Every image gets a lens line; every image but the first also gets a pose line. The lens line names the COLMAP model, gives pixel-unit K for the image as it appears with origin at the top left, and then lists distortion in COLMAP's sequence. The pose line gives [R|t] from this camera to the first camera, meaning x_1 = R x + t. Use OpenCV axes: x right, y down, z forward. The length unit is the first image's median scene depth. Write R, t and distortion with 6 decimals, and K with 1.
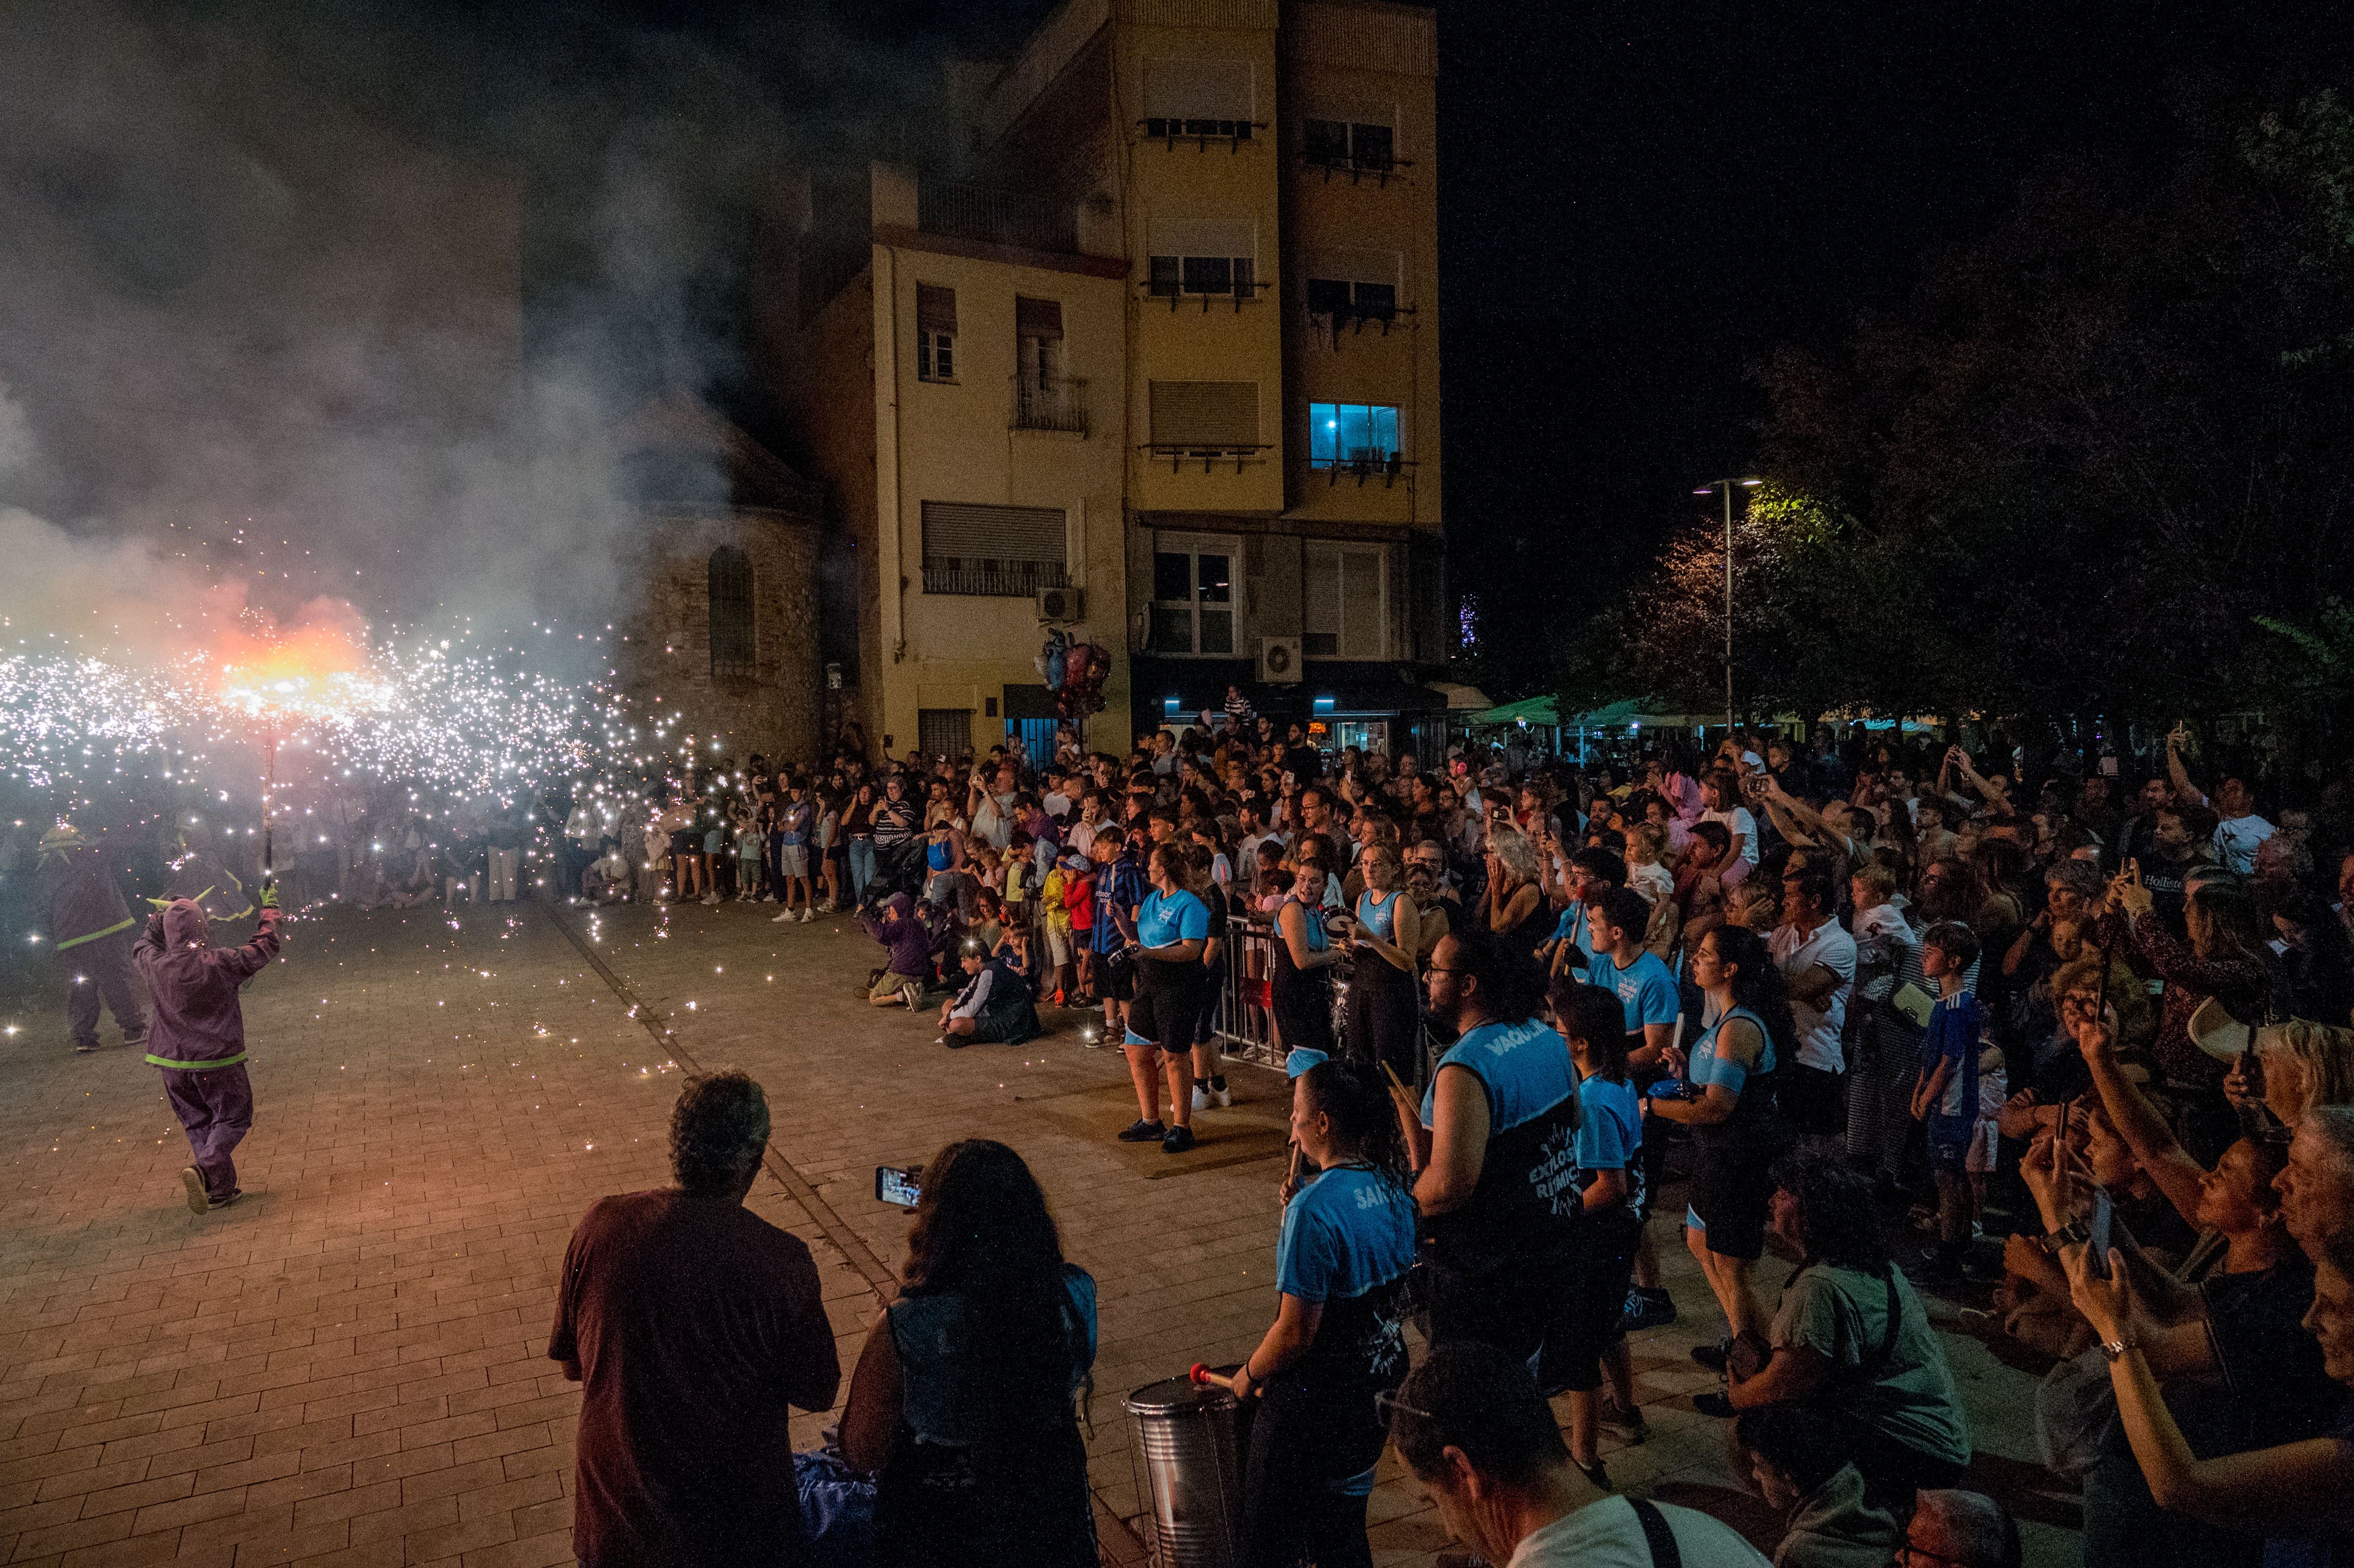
lens RADIAL K [[1577.4, 0, 1181.8], [0, 1577.4, 795.1], [0, 0, 1]] dist [-0.003831, 0.003269]
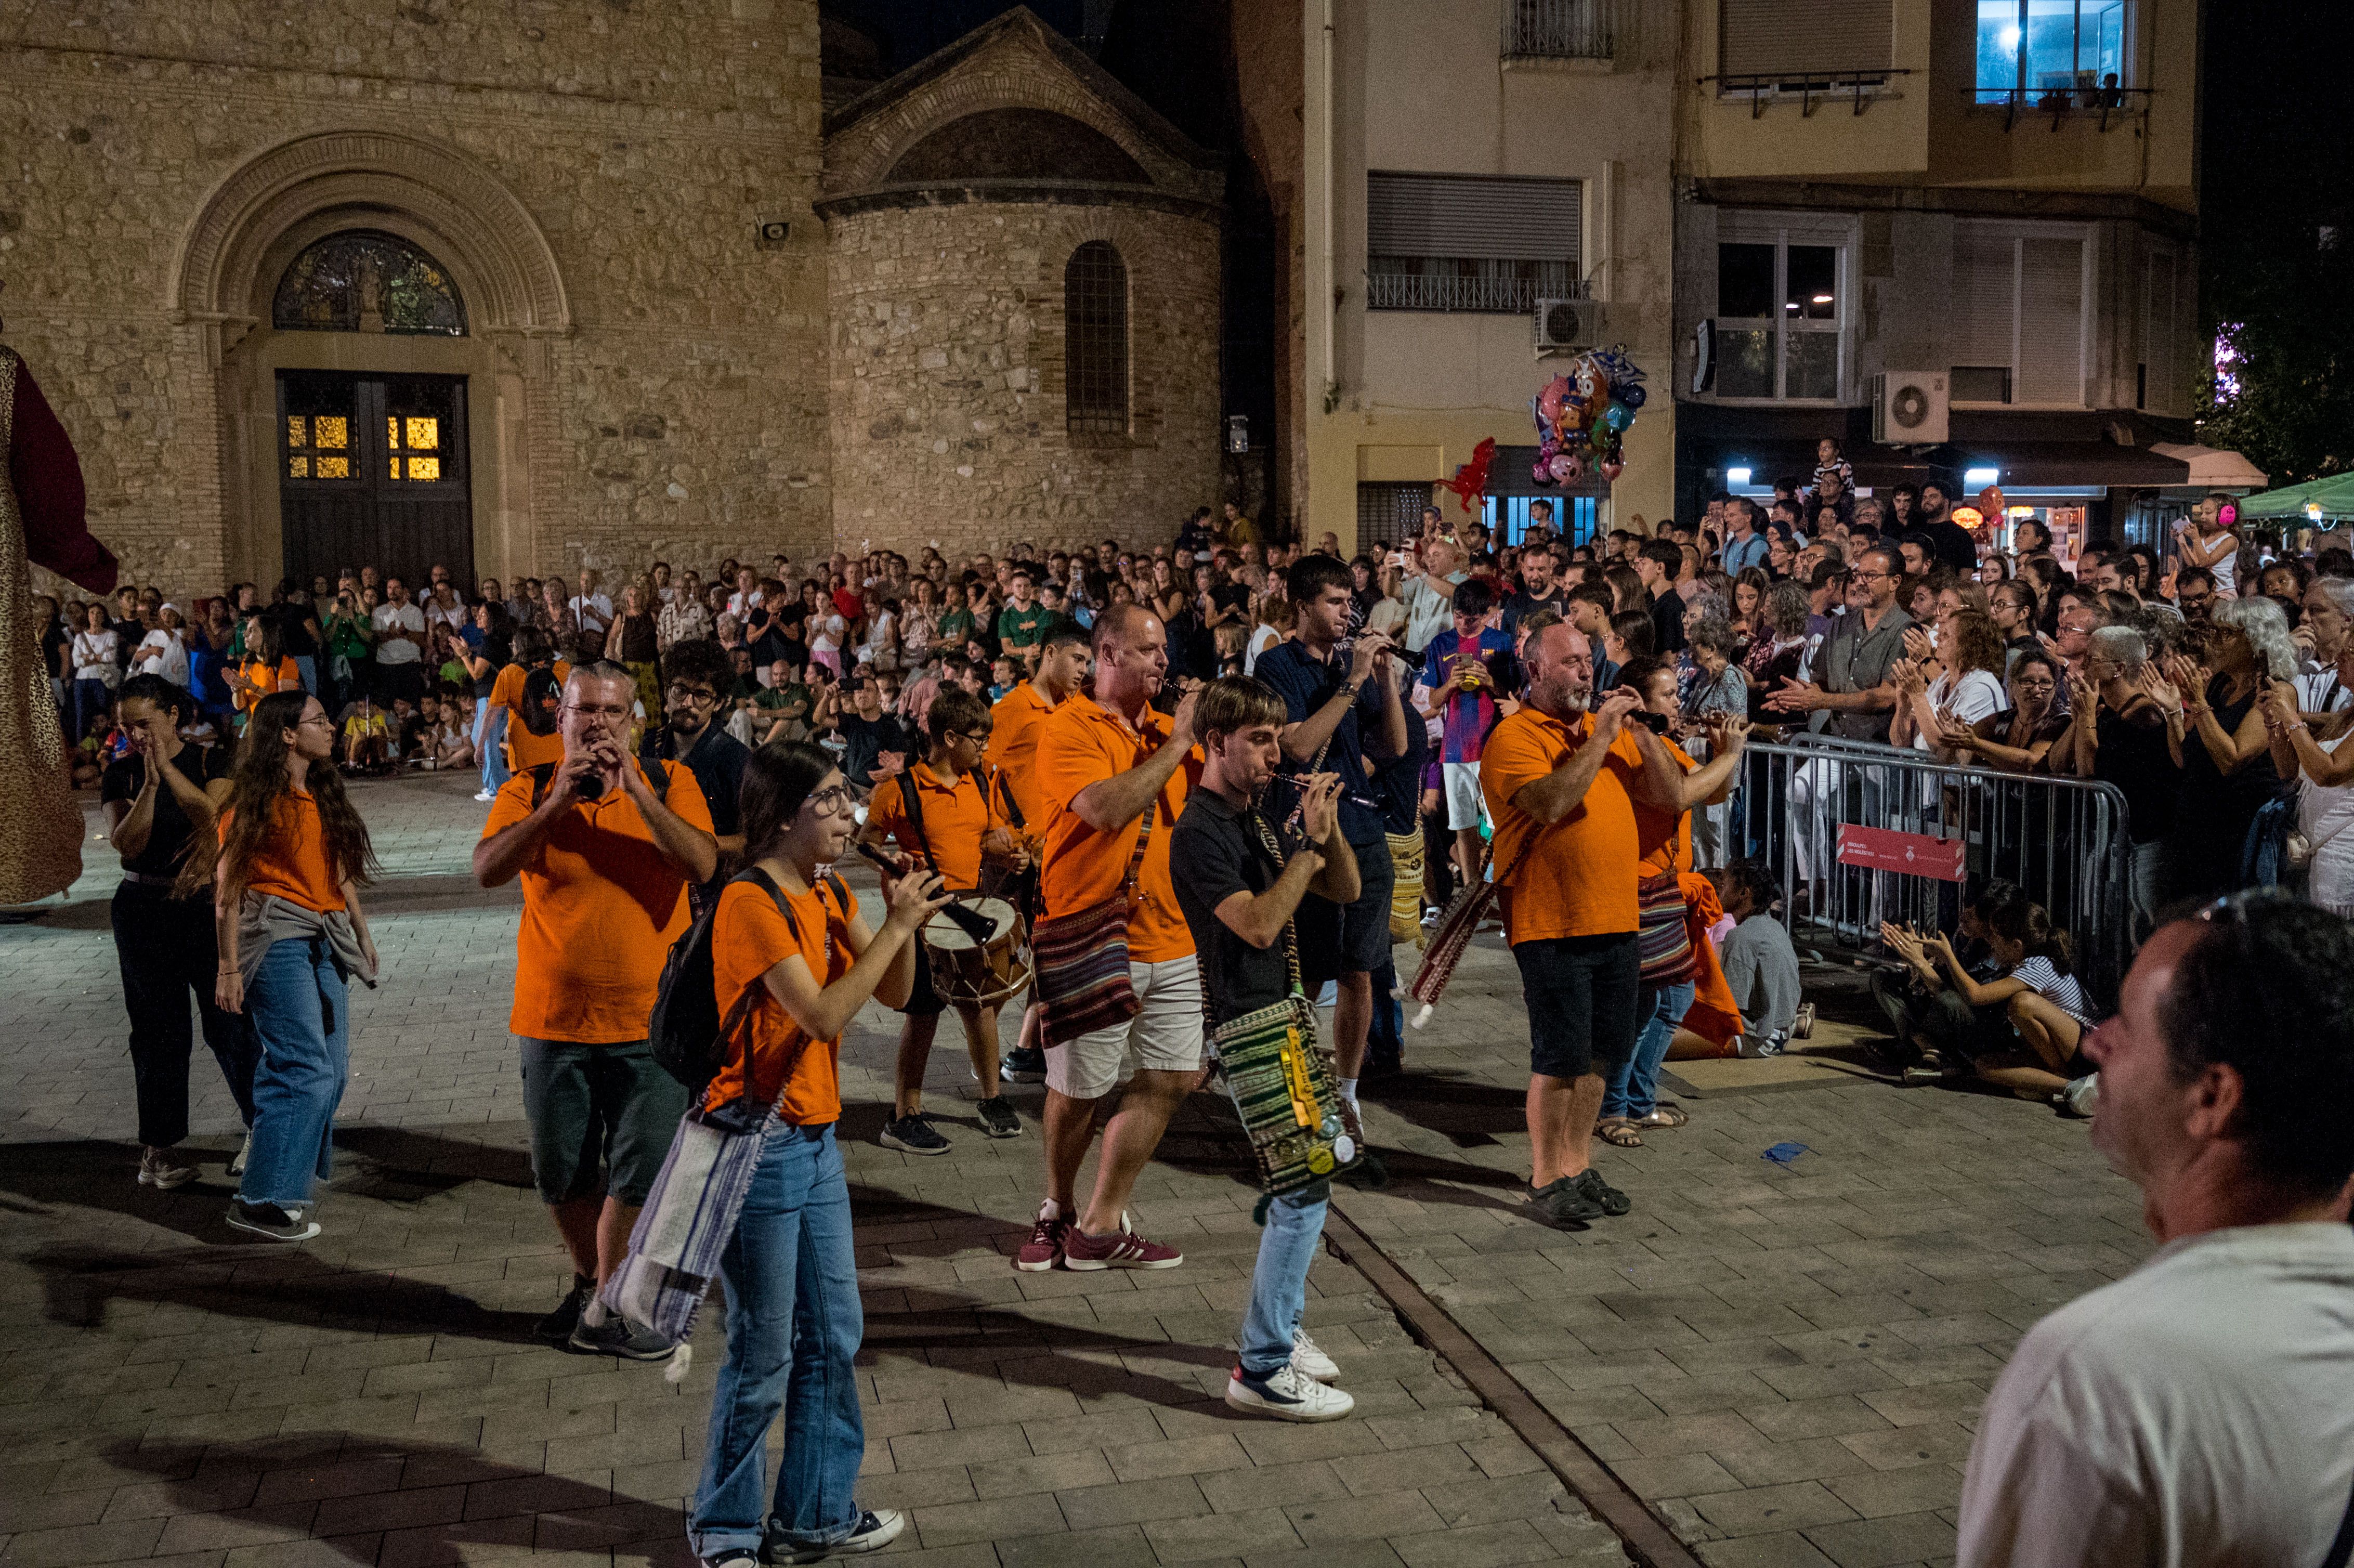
lens RADIAL K [[2324.2, 0, 1183.9], [0, 2324.2, 797.6], [0, 0, 1]] dist [0.003959, 0.004623]
pose [[0.972018, 0.030816, -0.232878, -0.001358], [-0.015679, 0.997658, 0.066575, 0.015741], [0.234385, -0.061060, 0.970224, -0.002709]]
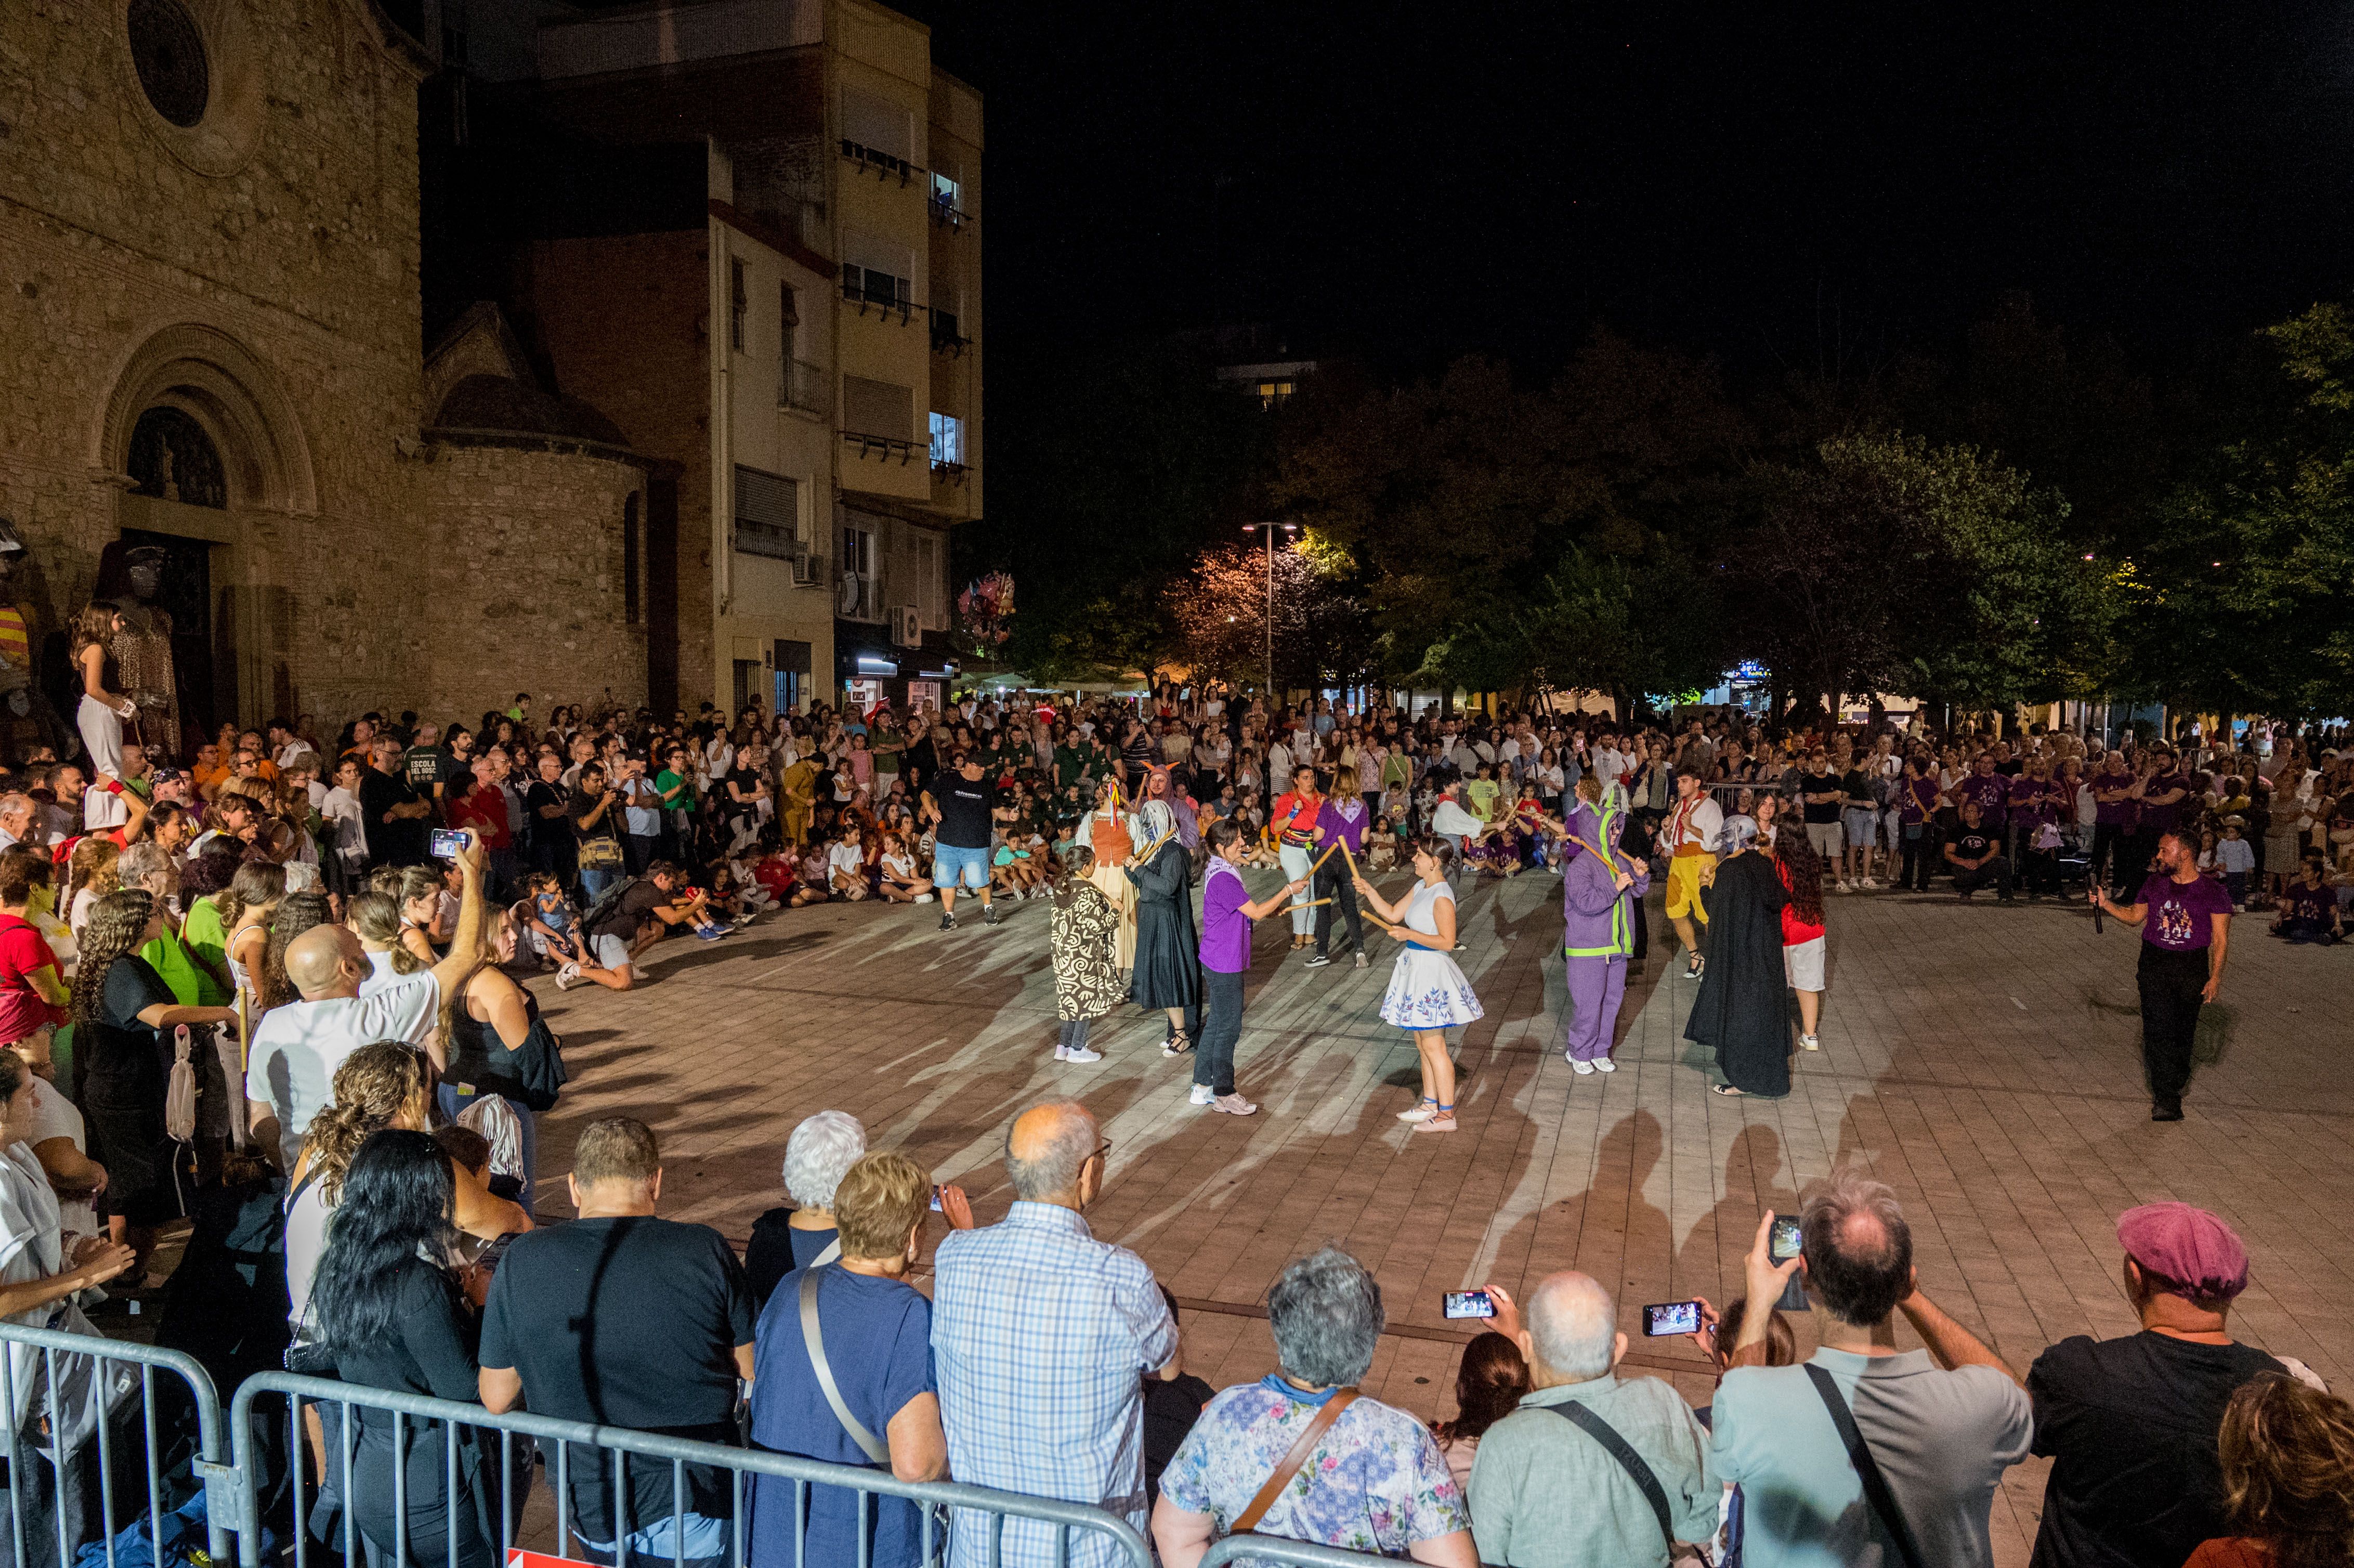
lens RADIAL K [[1665.2, 0, 1177.0], [0, 1665.2, 784.0], [0, 0, 1]] dist [-0.000388, 0.002940]
pose [[0.689637, -0.015507, 0.723989, -0.743623], [0.006771, 0.999865, 0.014967, 0.013986], [-0.724124, -0.005420, 0.689649, 0.008362]]
